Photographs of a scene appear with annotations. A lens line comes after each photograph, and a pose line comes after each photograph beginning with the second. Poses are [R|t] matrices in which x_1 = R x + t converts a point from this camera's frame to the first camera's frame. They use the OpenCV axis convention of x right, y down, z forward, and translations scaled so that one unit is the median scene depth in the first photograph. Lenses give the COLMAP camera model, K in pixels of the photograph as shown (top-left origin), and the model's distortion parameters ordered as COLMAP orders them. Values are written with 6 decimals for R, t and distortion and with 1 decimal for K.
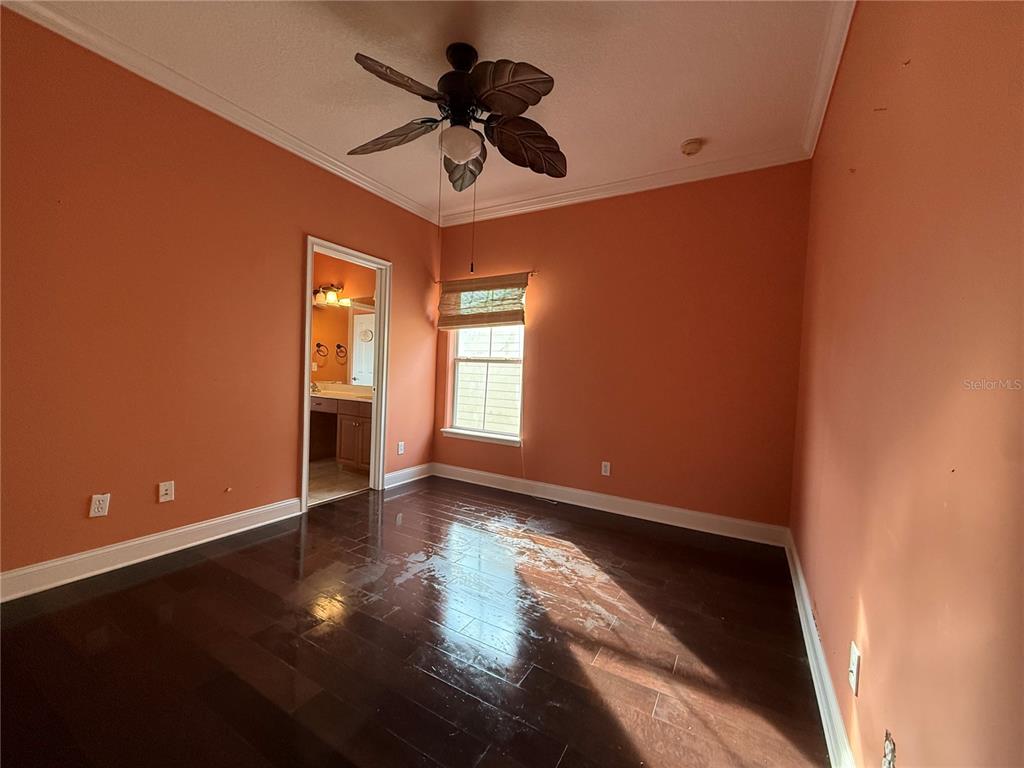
lens RADIAL K [[411.0, 0, 518.9], [0, 411.0, 383.8], [0, 0, 1]] dist [-0.012105, -0.000019]
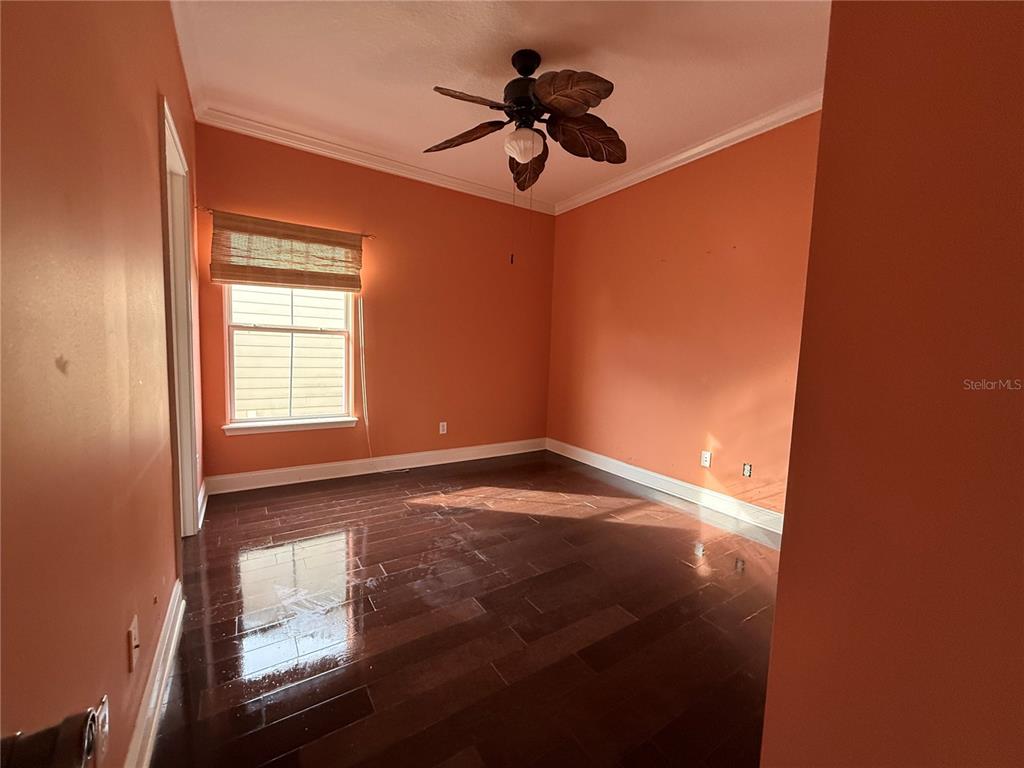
lens RADIAL K [[408.5, 0, 511.5], [0, 408.5, 383.0], [0, 0, 1]] dist [0.001218, -0.000027]
pose [[0.455833, -0.098162, 0.884636, -0.647584], [0.009589, 0.994384, 0.105399, -0.037113], [-0.890014, -0.039562, 0.454214, 0.276685]]
